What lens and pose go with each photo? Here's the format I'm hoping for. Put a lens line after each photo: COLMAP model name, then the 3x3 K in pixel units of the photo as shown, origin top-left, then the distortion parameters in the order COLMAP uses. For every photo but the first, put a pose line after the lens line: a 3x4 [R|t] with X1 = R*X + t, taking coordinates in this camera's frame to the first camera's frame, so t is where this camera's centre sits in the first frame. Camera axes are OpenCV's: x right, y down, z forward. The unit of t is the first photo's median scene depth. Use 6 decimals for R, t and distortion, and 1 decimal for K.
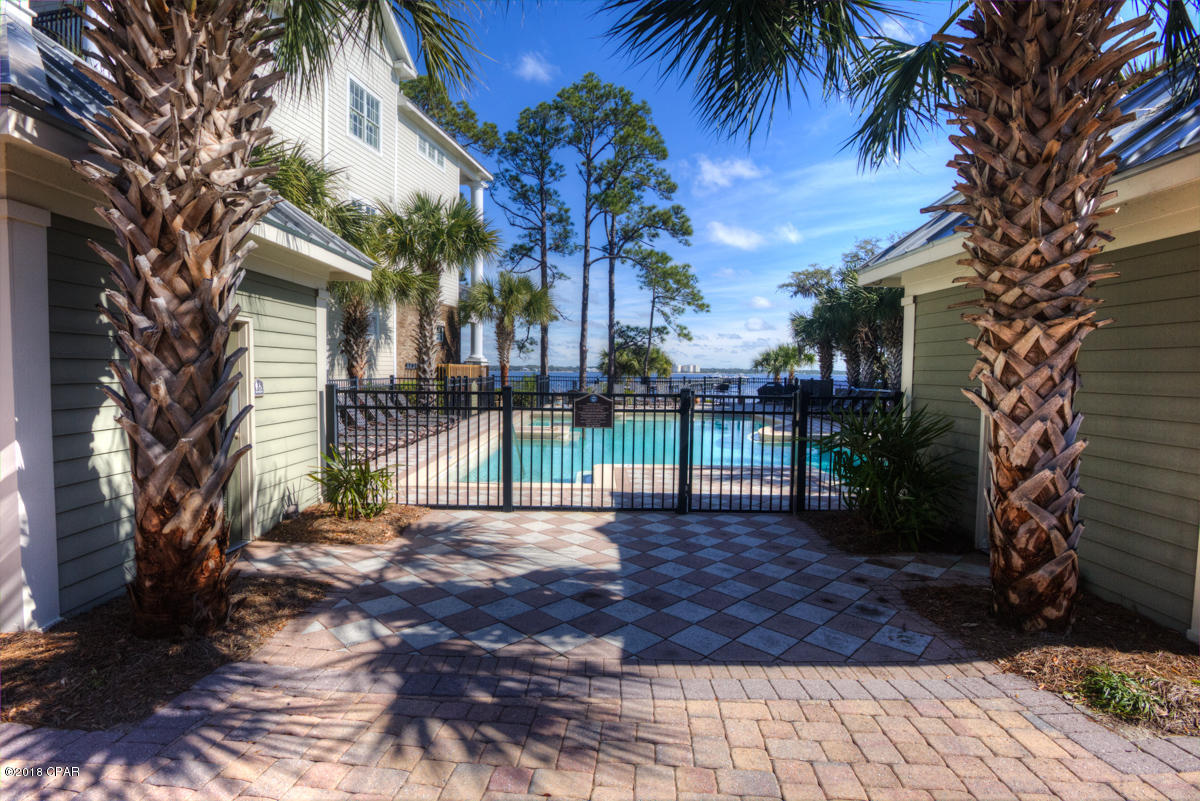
lens RADIAL K [[598.1, 0, 602.4], [0, 598.1, 401.1], [0, 0, 1]] dist [-0.000826, -0.010291]
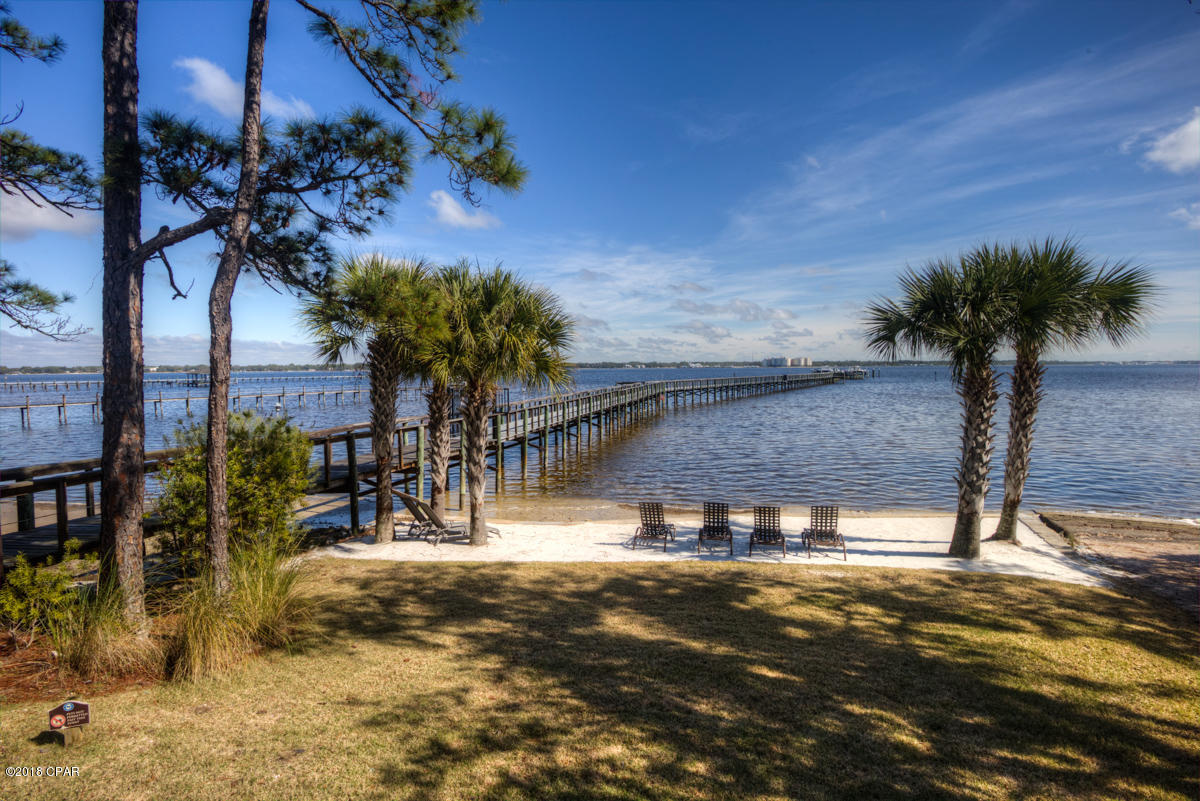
lens RADIAL K [[581.3, 0, 598.4], [0, 581.3, 400.0], [0, 0, 1]] dist [-0.022834, 0.000843]
pose [[0.978597, -0.006158, -0.205693, 0.334240], [0.007922, 0.999939, 0.007752, -0.059254], [0.205633, -0.009216, 0.978586, 1.326205]]
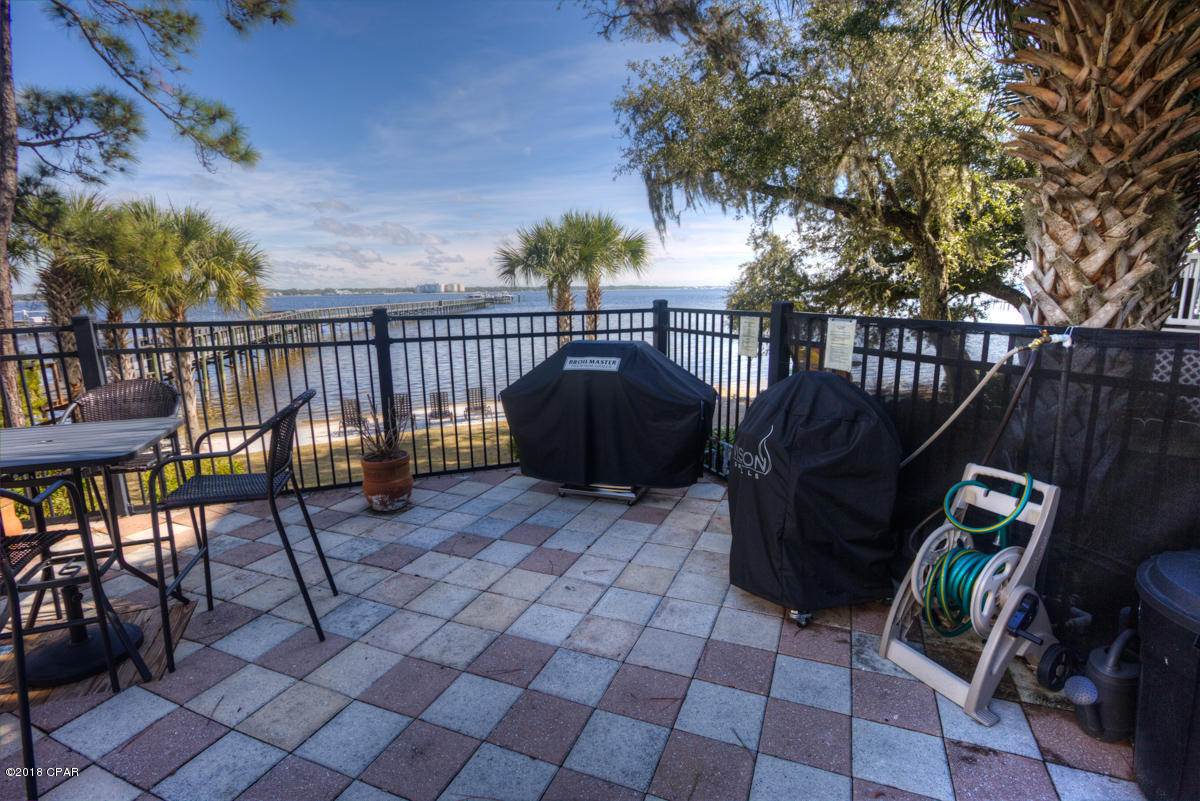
lens RADIAL K [[581.3, 0, 598.4], [0, 581.3, 400.0], [0, 0, 1]] dist [-0.022834, 0.000843]
pose [[0.932602, -0.089329, 0.349677, 0.307312], [0.039713, 0.988401, 0.146582, -0.049610], [-0.358715, -0.122816, 0.925332, 1.124264]]
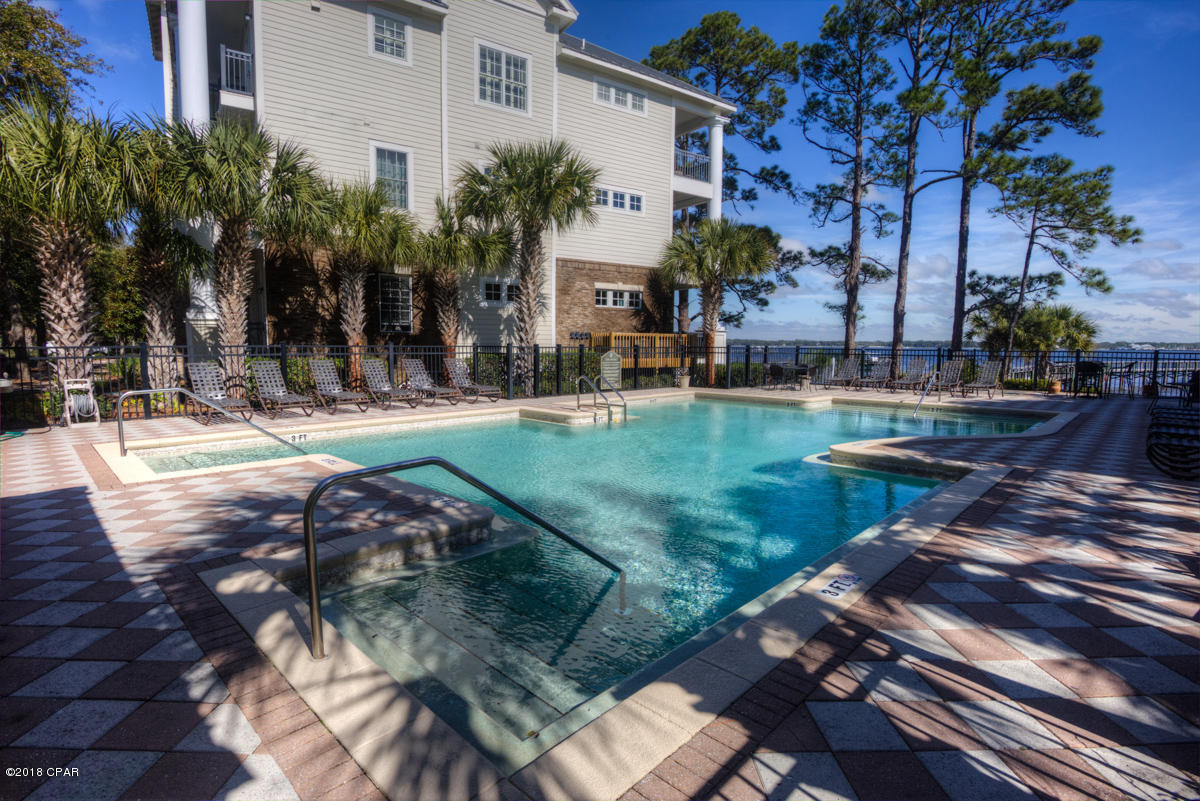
lens RADIAL K [[598.1, 0, 602.4], [0, 598.1, 401.1], [0, 0, 1]] dist [-0.000826, -0.010291]
pose [[0.713536, 0.064749, -0.697621, 0.335917], [-0.035592, 0.997785, 0.056204, -0.007793], [0.699714, -0.015274, 0.714259, 0.309644]]
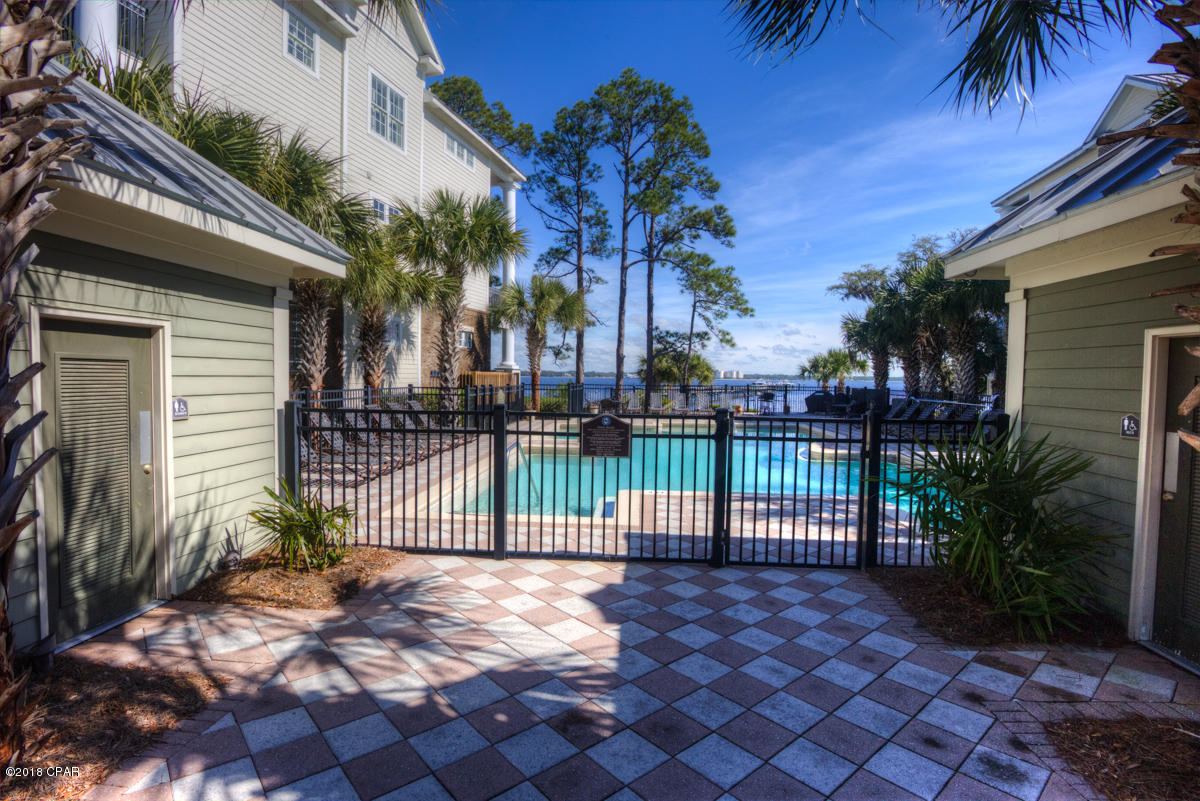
lens RADIAL K [[596.4, 0, 595.1], [0, 596.4, 409.1], [0, 0, 1]] dist [-0.012583, -0.000277]
pose [[0.996639, 0.006201, -0.081683, 0.009689], [-0.005877, 0.999974, 0.004212, -0.006141], [0.081707, -0.003718, 0.996649, 0.054691]]
